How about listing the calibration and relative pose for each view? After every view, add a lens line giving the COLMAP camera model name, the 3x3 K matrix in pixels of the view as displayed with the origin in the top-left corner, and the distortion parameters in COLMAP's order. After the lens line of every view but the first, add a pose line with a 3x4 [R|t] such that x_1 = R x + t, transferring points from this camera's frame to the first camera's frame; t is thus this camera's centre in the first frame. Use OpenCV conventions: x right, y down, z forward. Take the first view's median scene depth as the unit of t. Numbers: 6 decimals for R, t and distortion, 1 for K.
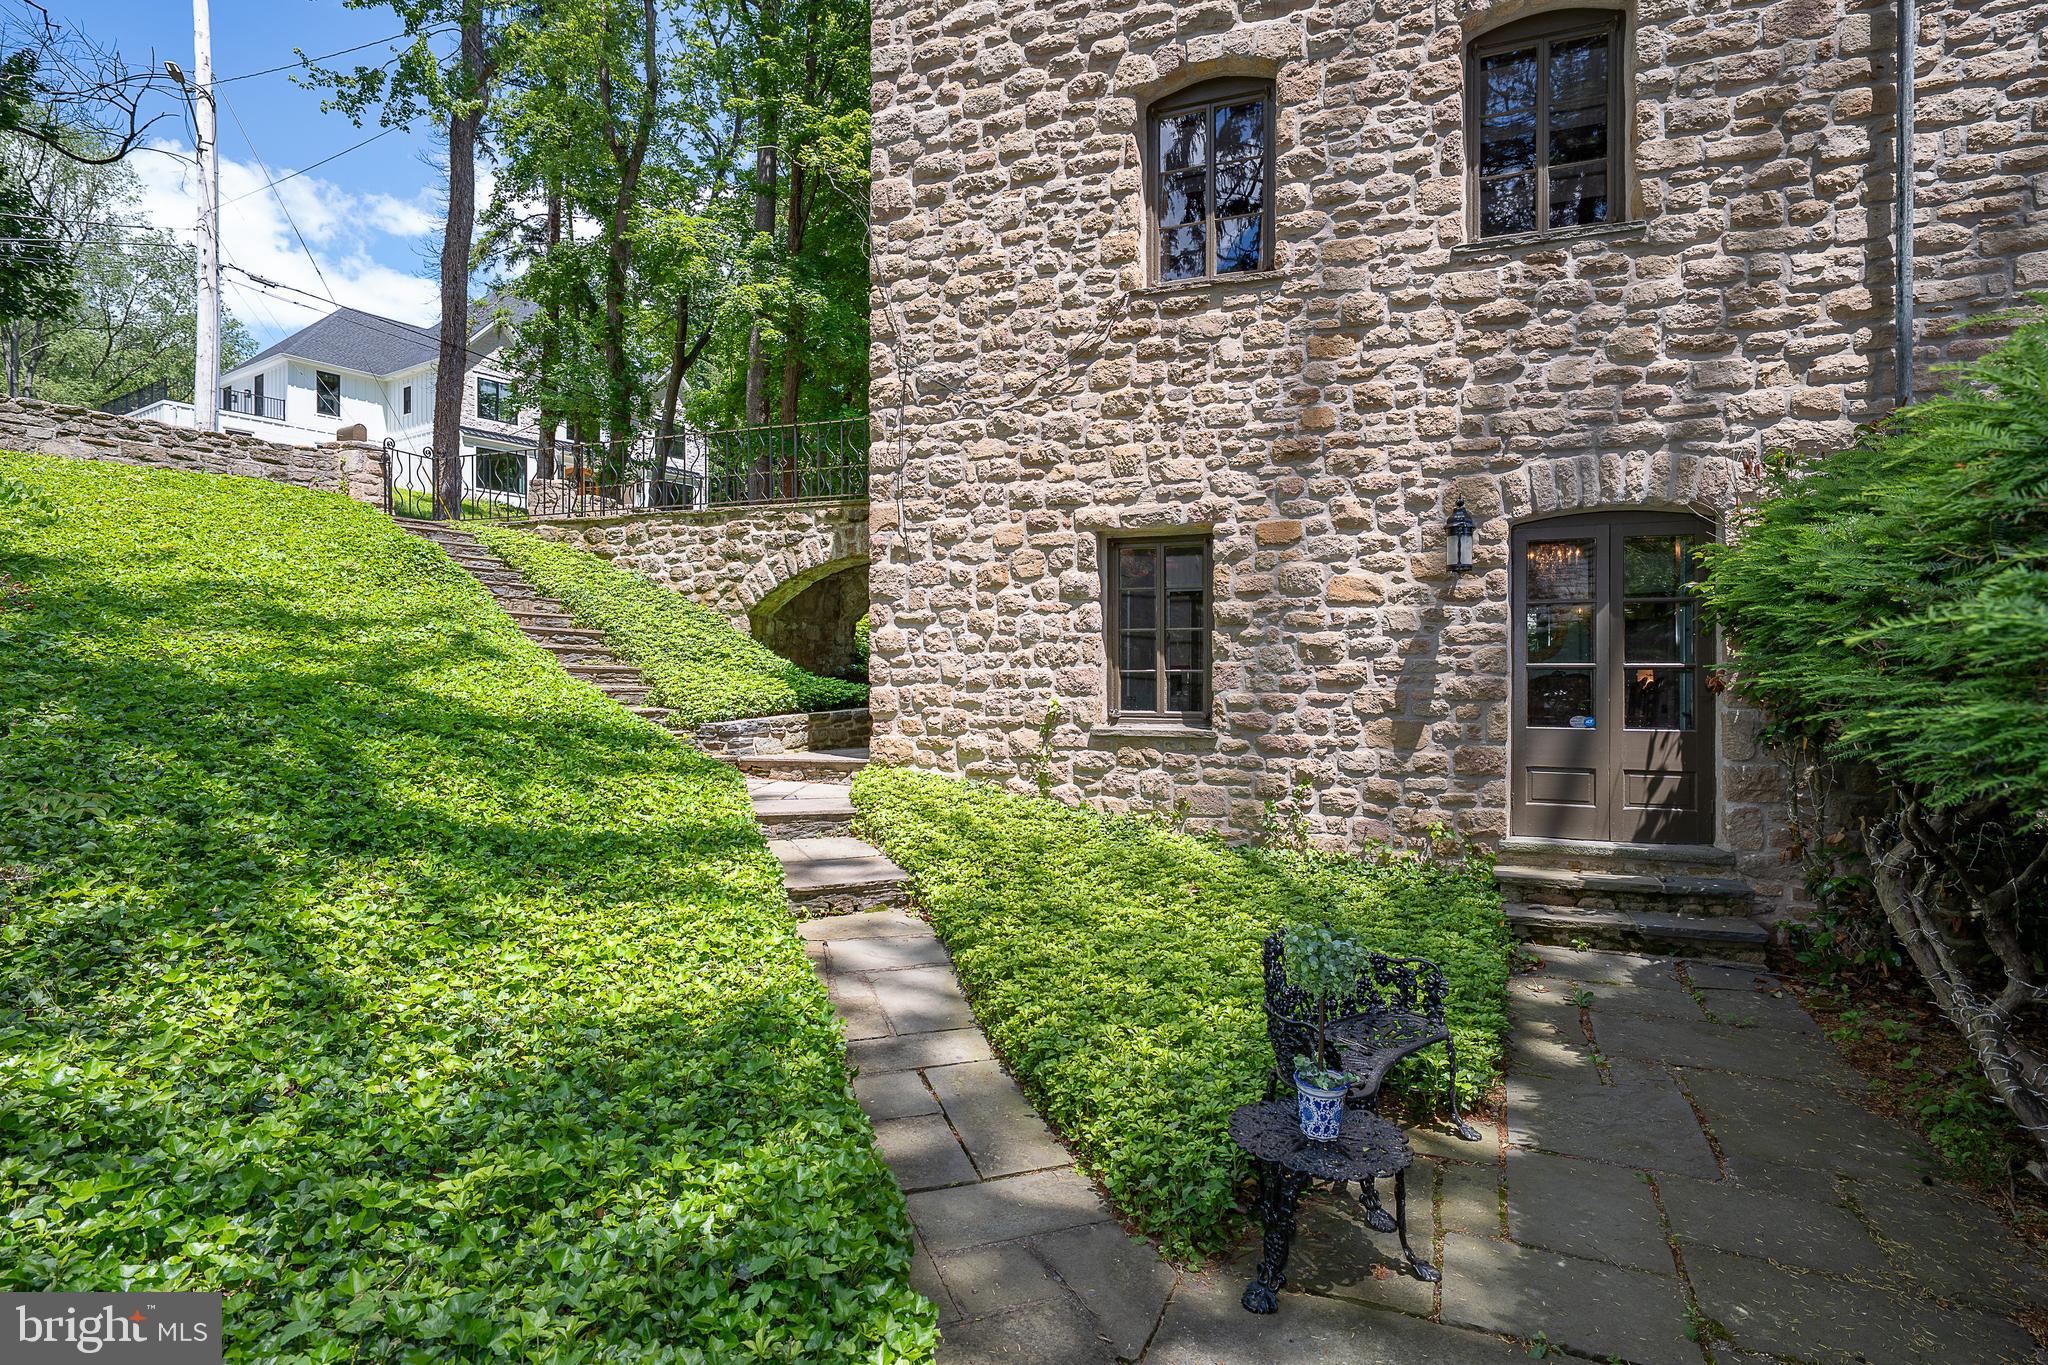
lens RADIAL K [[1026.6, 0, 1030.9], [0, 1026.6, 686.3], [0, 0, 1]] dist [0.004243, 0.000745]
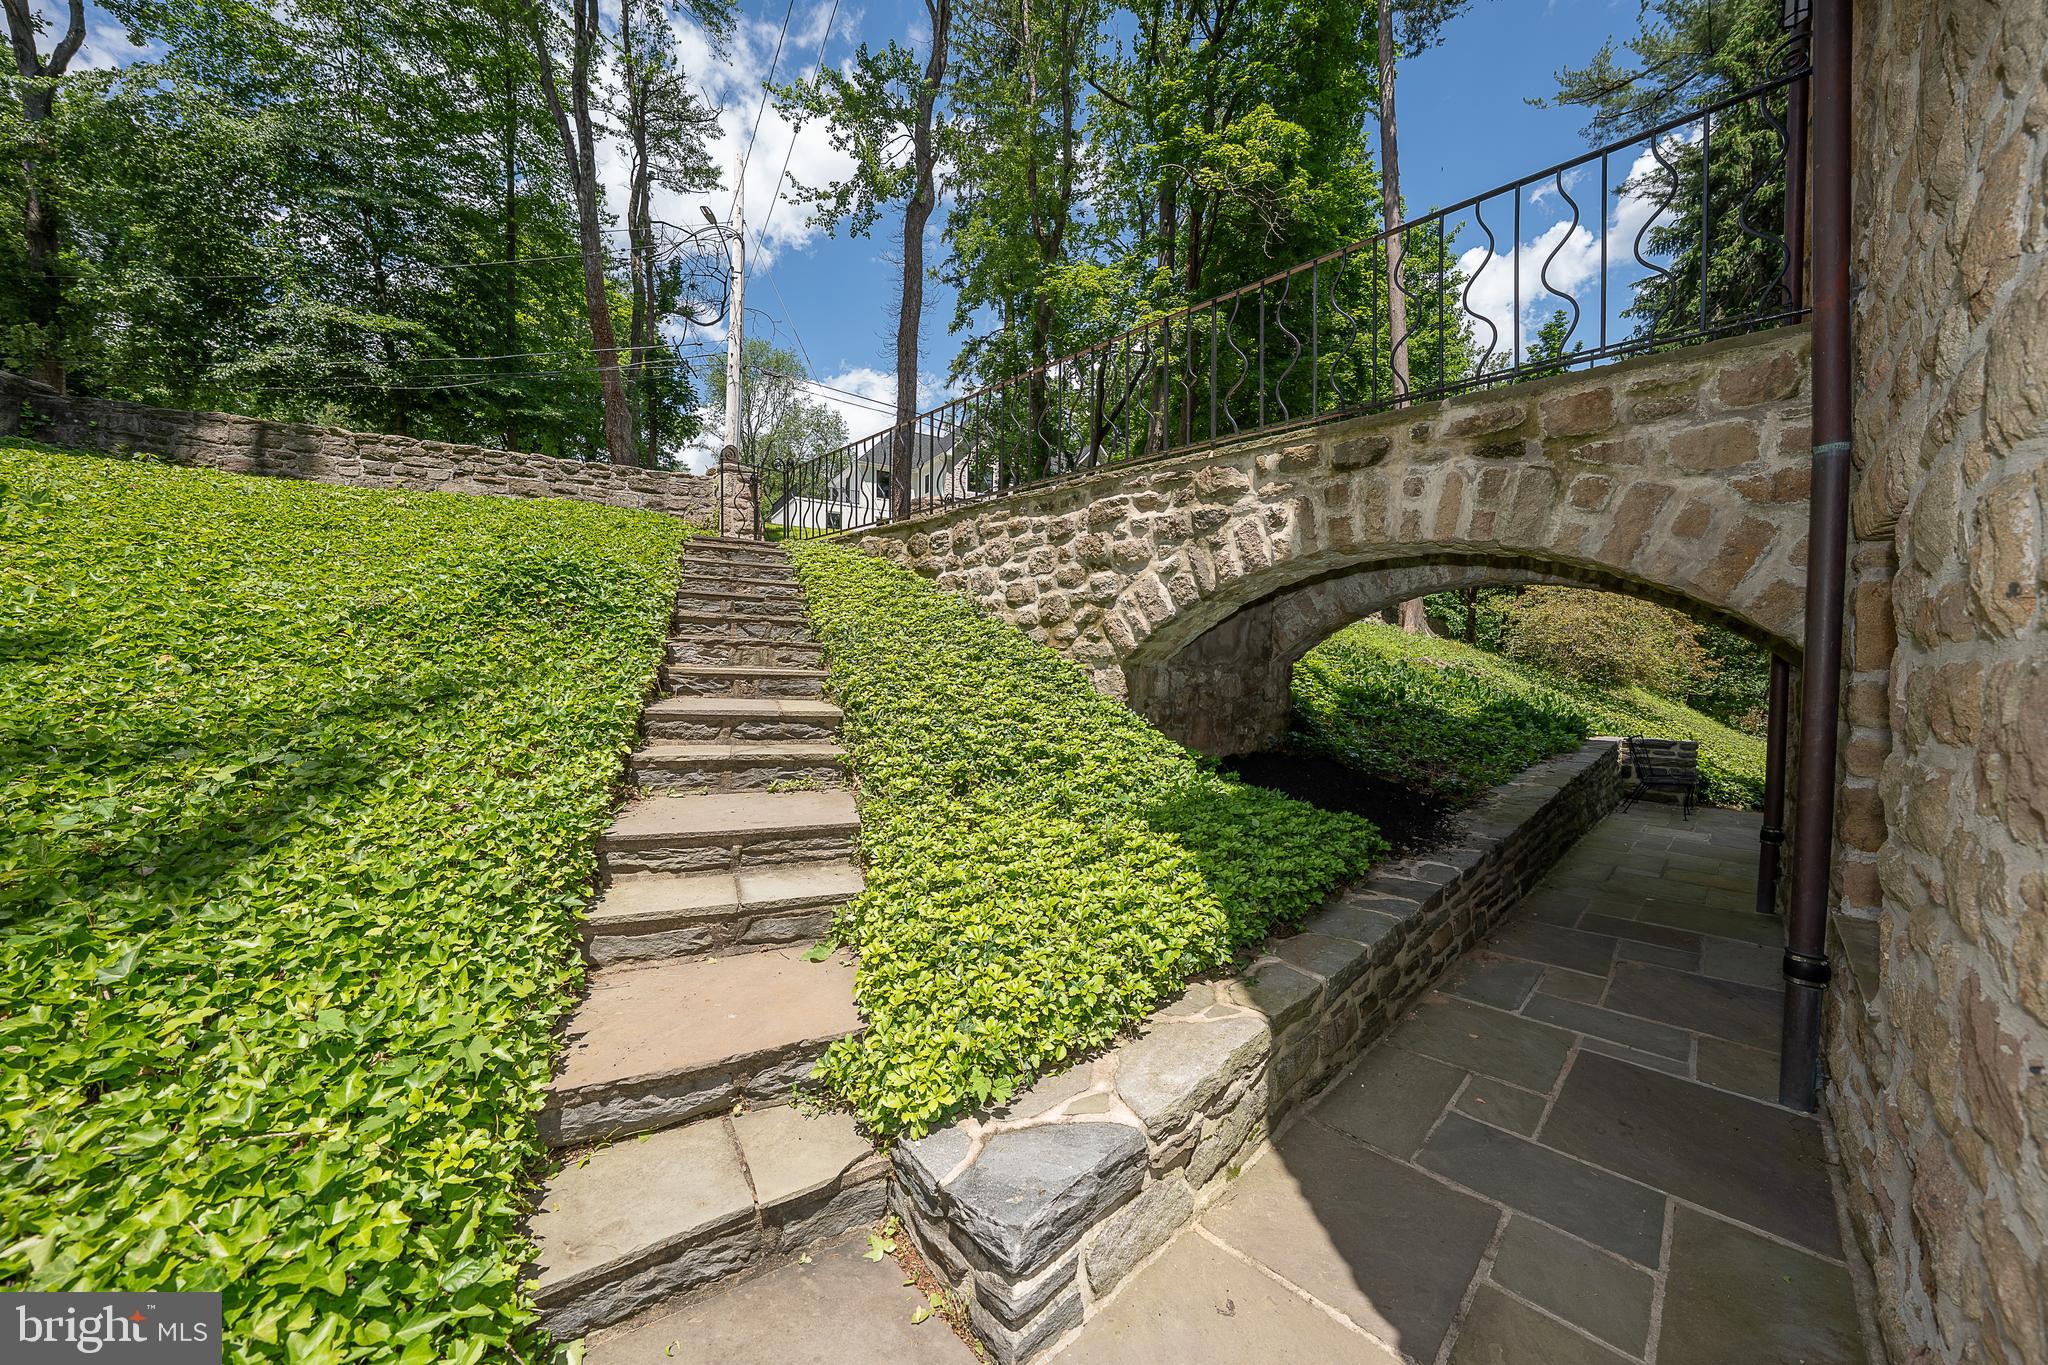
lens RADIAL K [[750.3, 0, 1018.2], [0, 750.3, 680.3], [0, 0, 1]] dist [-0.003065, -0.000045]
pose [[0.906286, 0.015801, -0.422370, -0.151928], [-0.011033, 0.999845, 0.013732, -0.065313], [0.422522, -0.007785, 0.906319, 0.596411]]
